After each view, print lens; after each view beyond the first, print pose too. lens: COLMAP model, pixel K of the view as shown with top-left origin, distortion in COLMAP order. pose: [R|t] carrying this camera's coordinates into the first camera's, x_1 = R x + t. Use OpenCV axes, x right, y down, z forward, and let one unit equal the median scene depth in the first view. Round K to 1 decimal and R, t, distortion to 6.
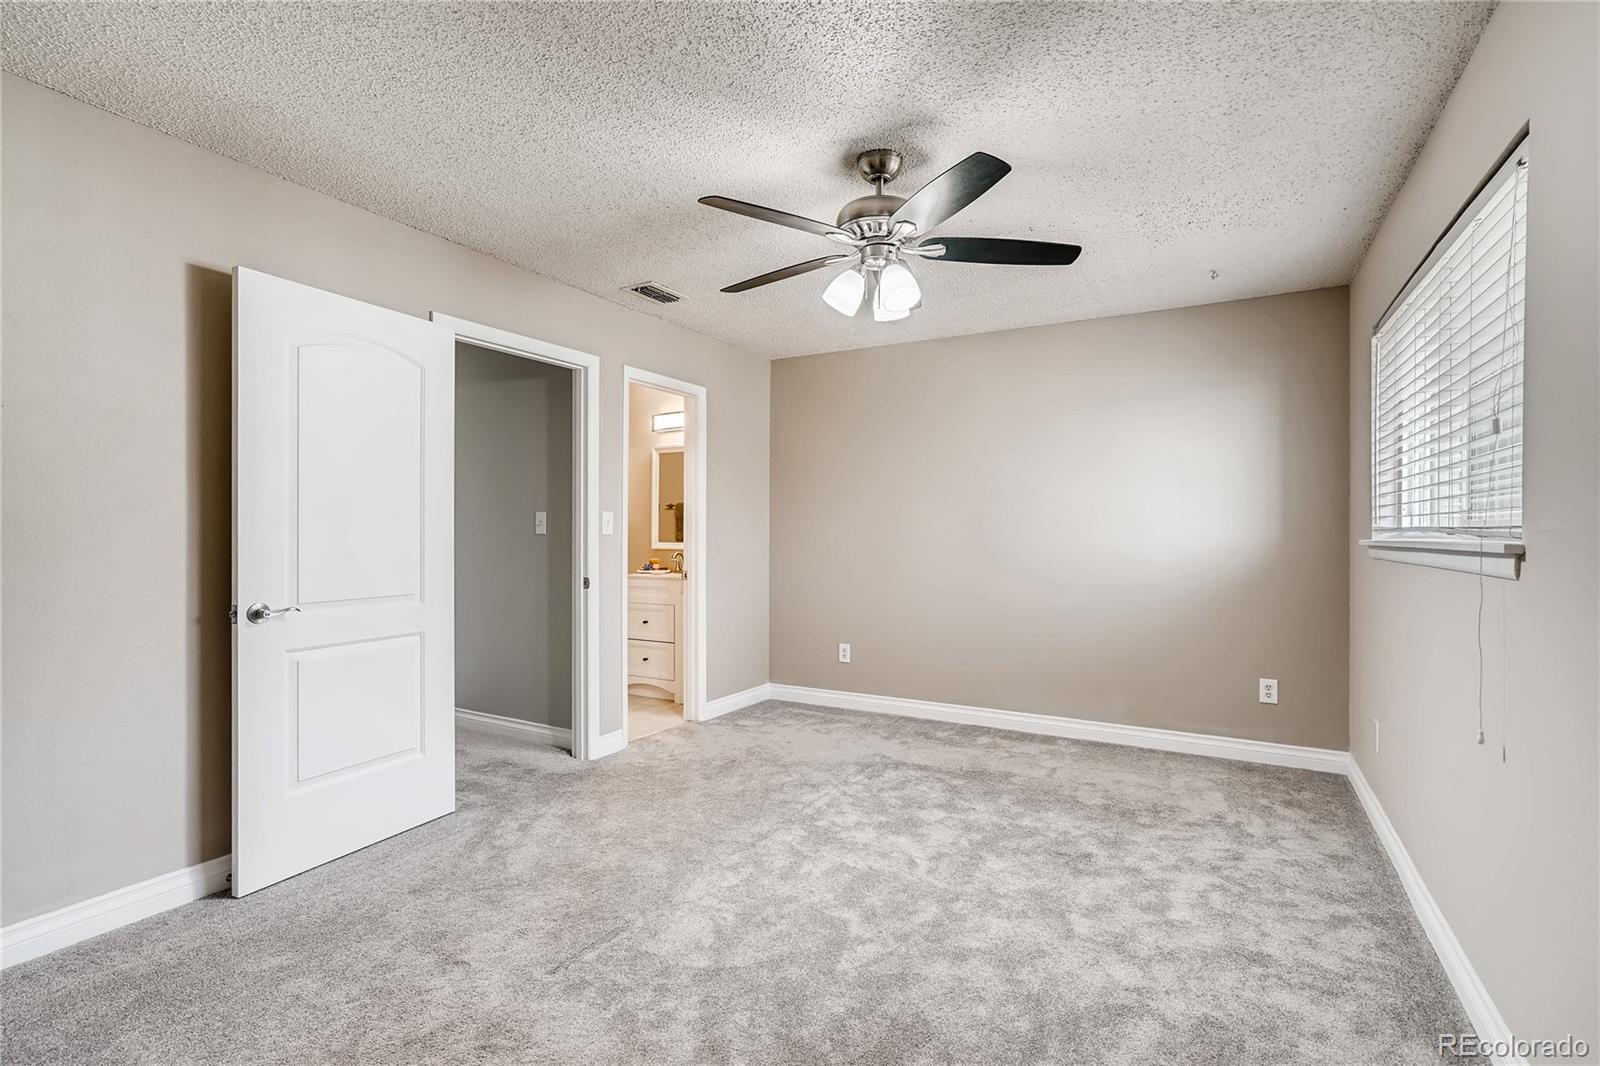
lens RADIAL K [[748.6, 0, 801.4], [0, 748.6, 544.5], [0, 0, 1]] dist [-0.033543, 0.024015]
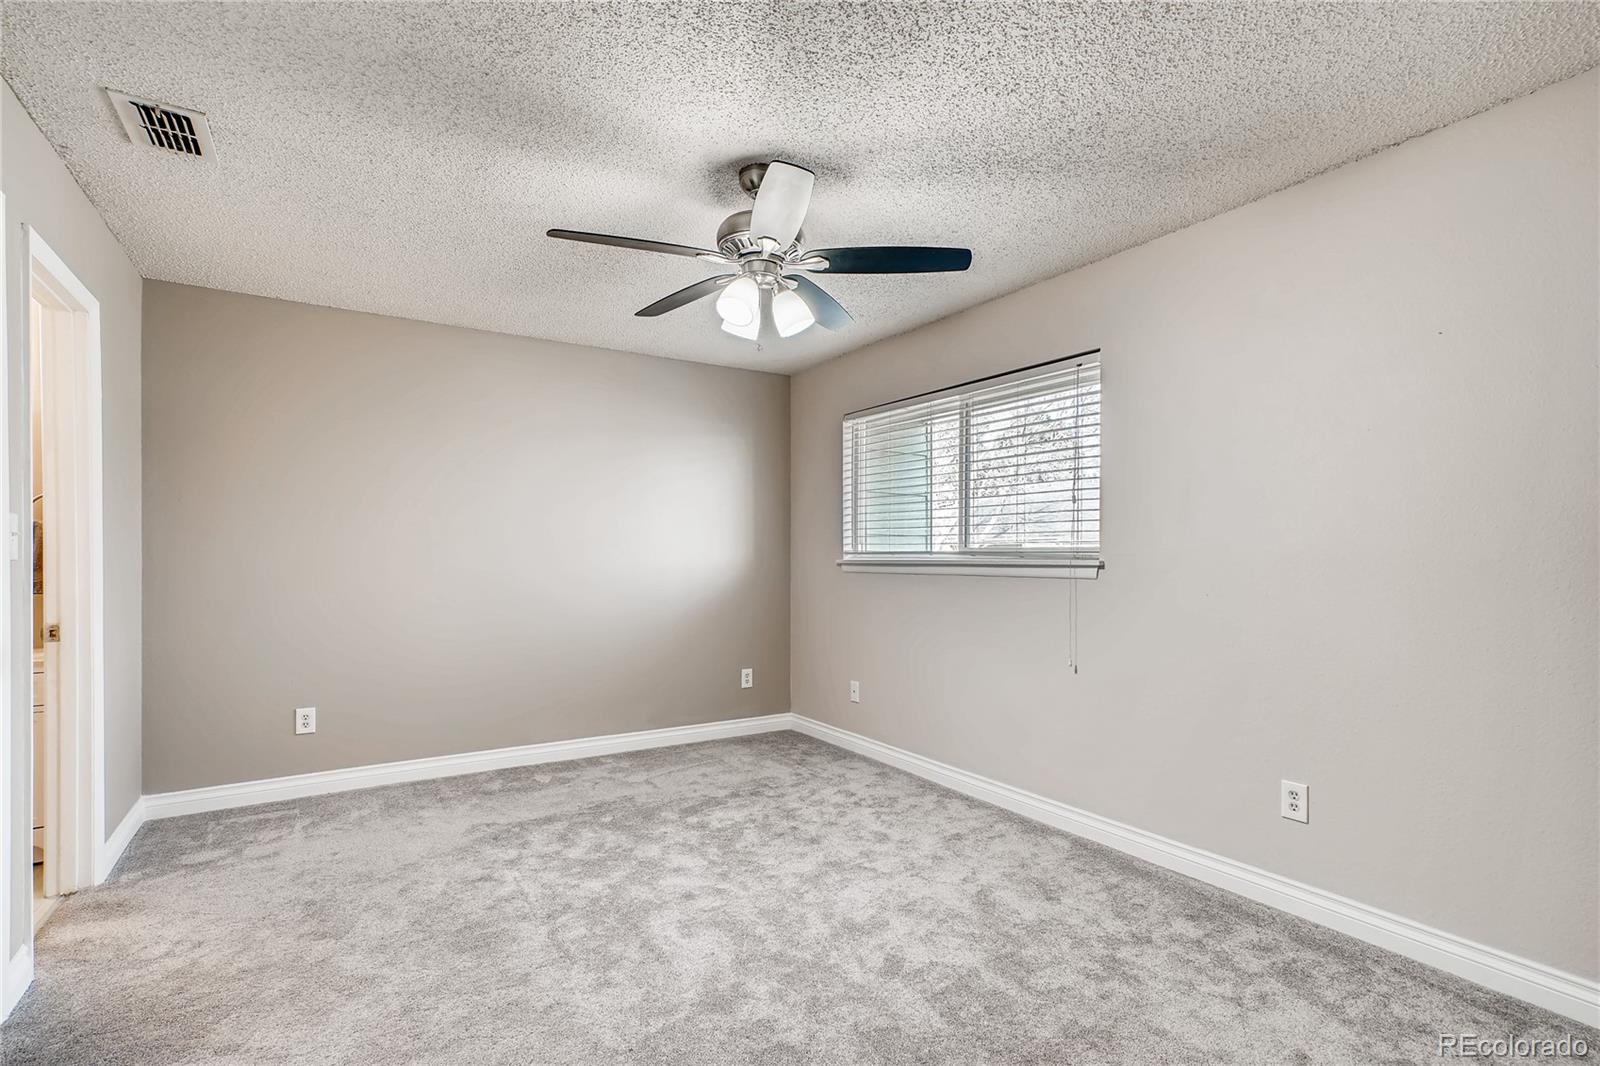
lens RADIAL K [[748.6, 0, 801.4], [0, 748.6, 544.5], [0, 0, 1]] dist [-0.033543, 0.024015]
pose [[0.460794, 0.012175, 0.887424, -0.541491], [0.015201, 0.999651, -0.021608, -0.005187], [-0.887377, 0.023446, 0.460448, 0.351250]]
